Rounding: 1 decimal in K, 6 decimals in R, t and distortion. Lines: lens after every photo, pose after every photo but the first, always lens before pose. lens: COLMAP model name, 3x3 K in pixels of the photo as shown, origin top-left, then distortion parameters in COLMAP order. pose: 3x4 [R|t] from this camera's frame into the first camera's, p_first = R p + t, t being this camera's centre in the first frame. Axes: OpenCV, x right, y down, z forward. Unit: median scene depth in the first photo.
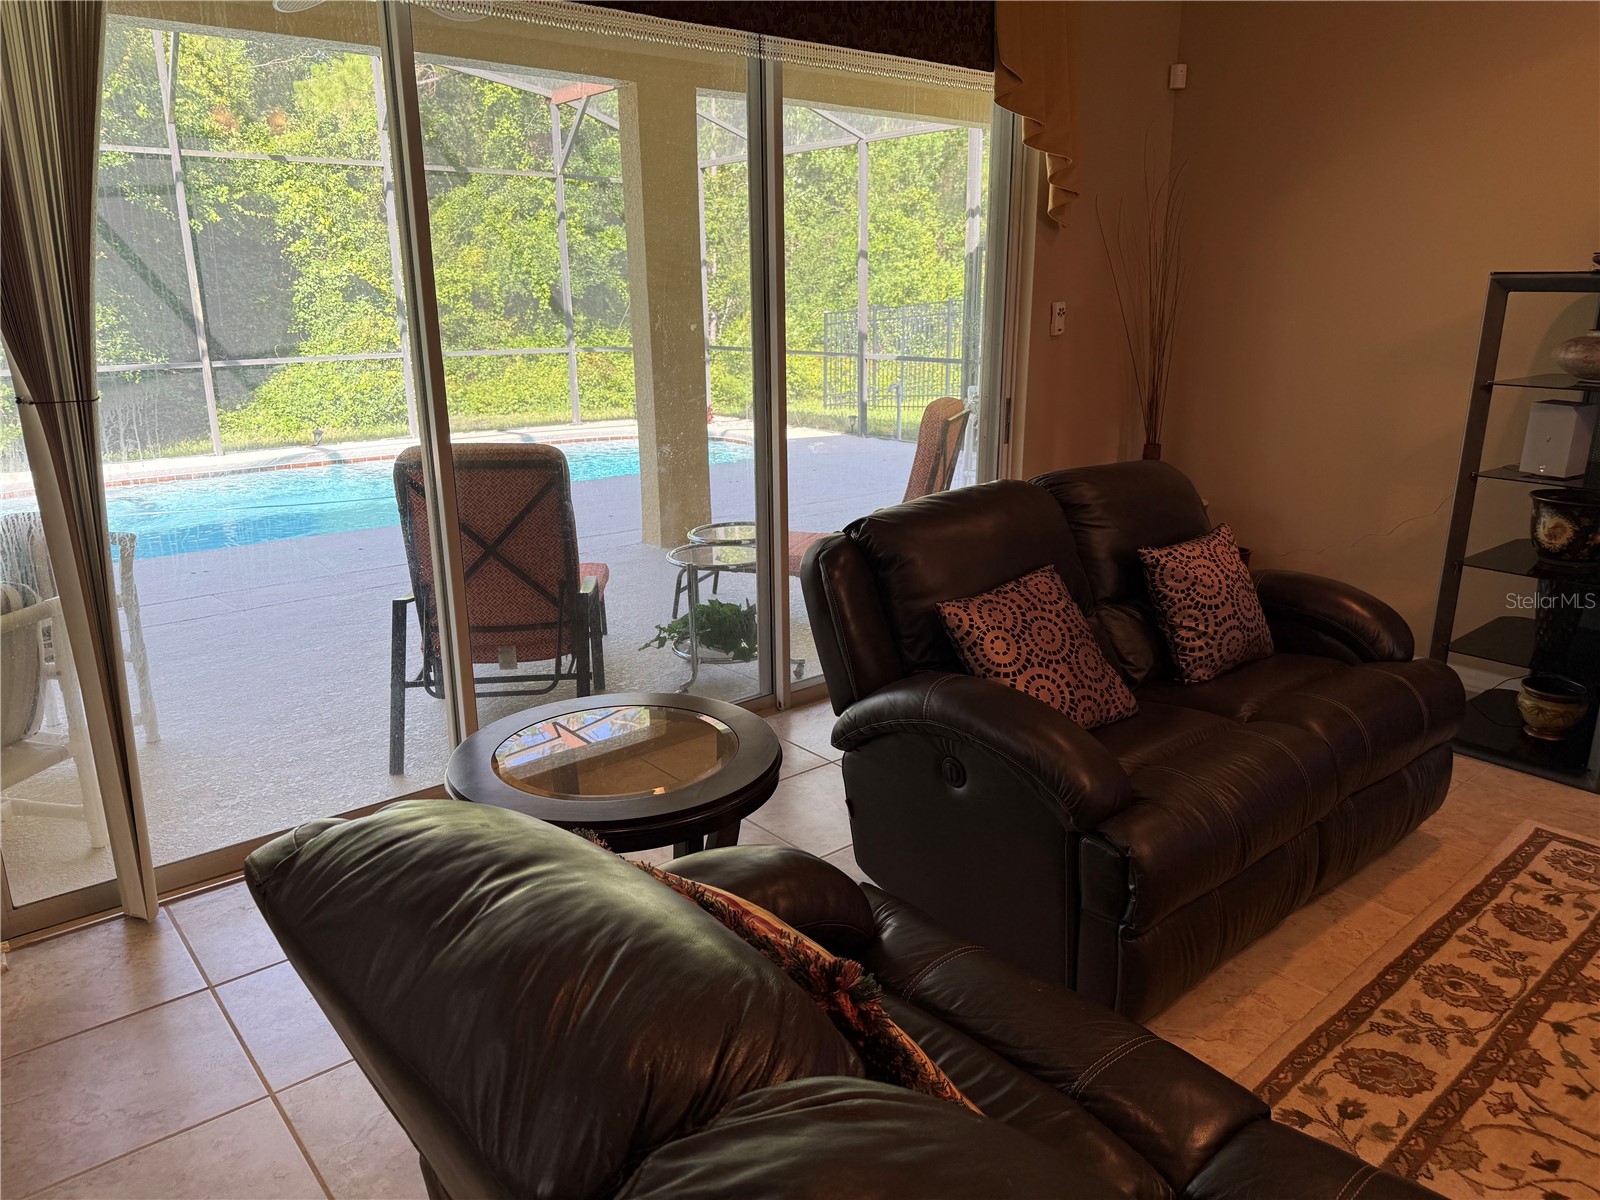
lens RADIAL K [[1124.0, 0, 800.0], [0, 1124.0, 600.0], [0, 0, 1]] dist [0.046113, -0.064604]
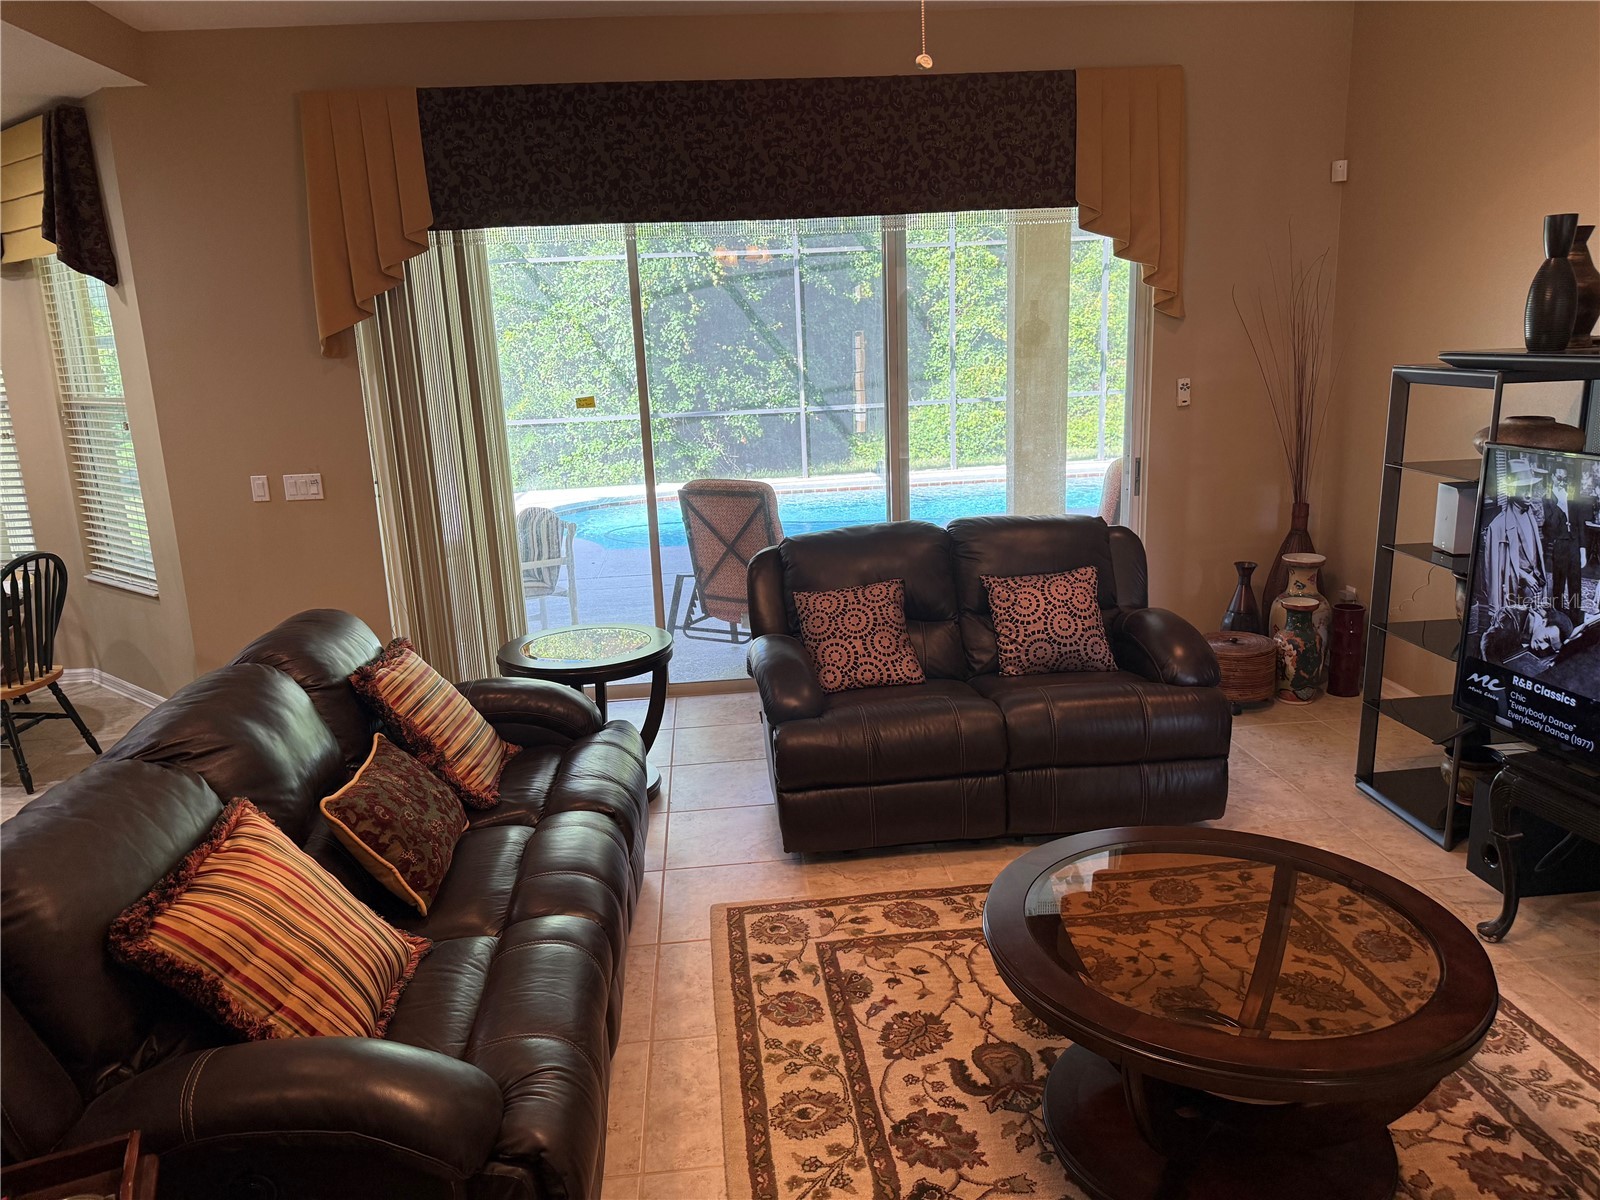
lens RADIAL K [[1124.0, 0, 800.0], [0, 1124.0, 600.0], [0, 0, 1]] dist [0.046113, -0.064604]
pose [[0.825371, 0.105237, -0.554697, 0.891398], [-0.118943, 0.992836, 0.011378, -0.003911], [0.551920, 0.056587, 0.831975, -0.277770]]
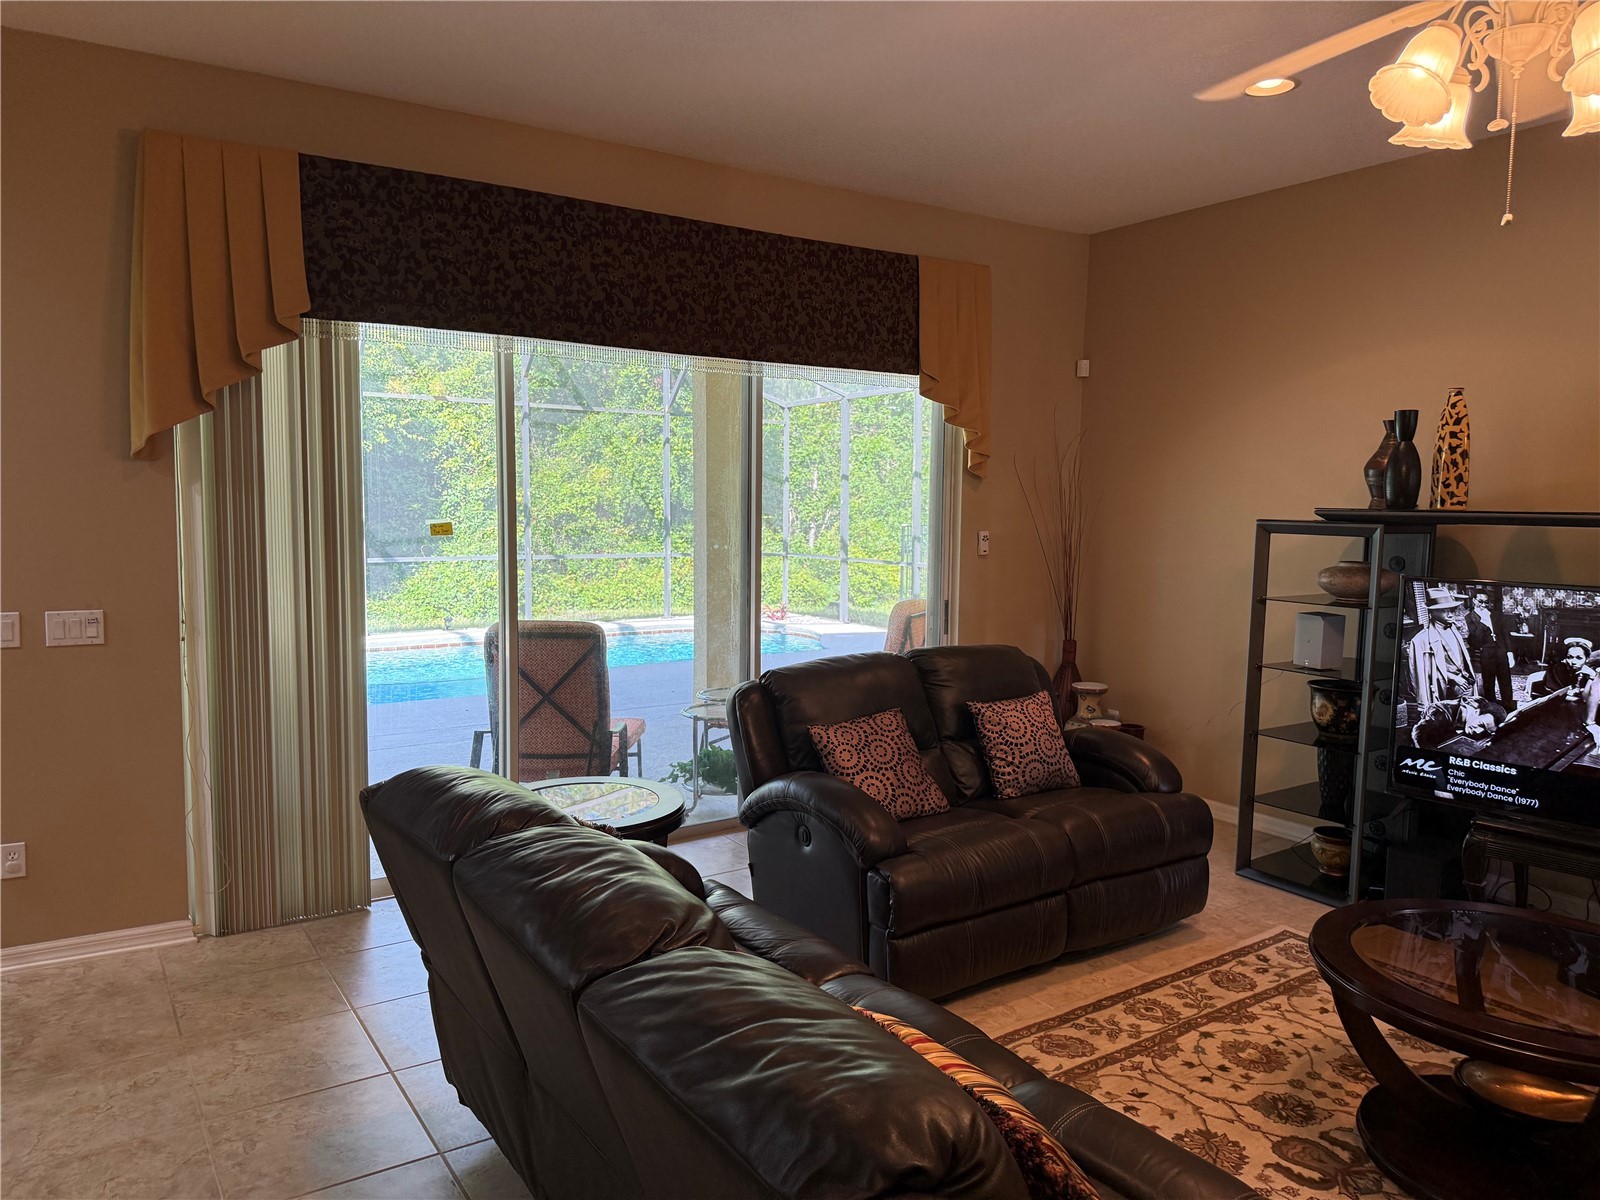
lens RADIAL K [[1104.4, 0, 797.0], [0, 1104.4, 598.9], [0, 0, 1]] dist [0.098997, -0.160069]
pose [[0.994362, 0.030249, -0.101634, 0.224110], [-0.048200, 0.982647, -0.179112, 0.090110], [0.094452, 0.183001, 0.978565, -0.433563]]
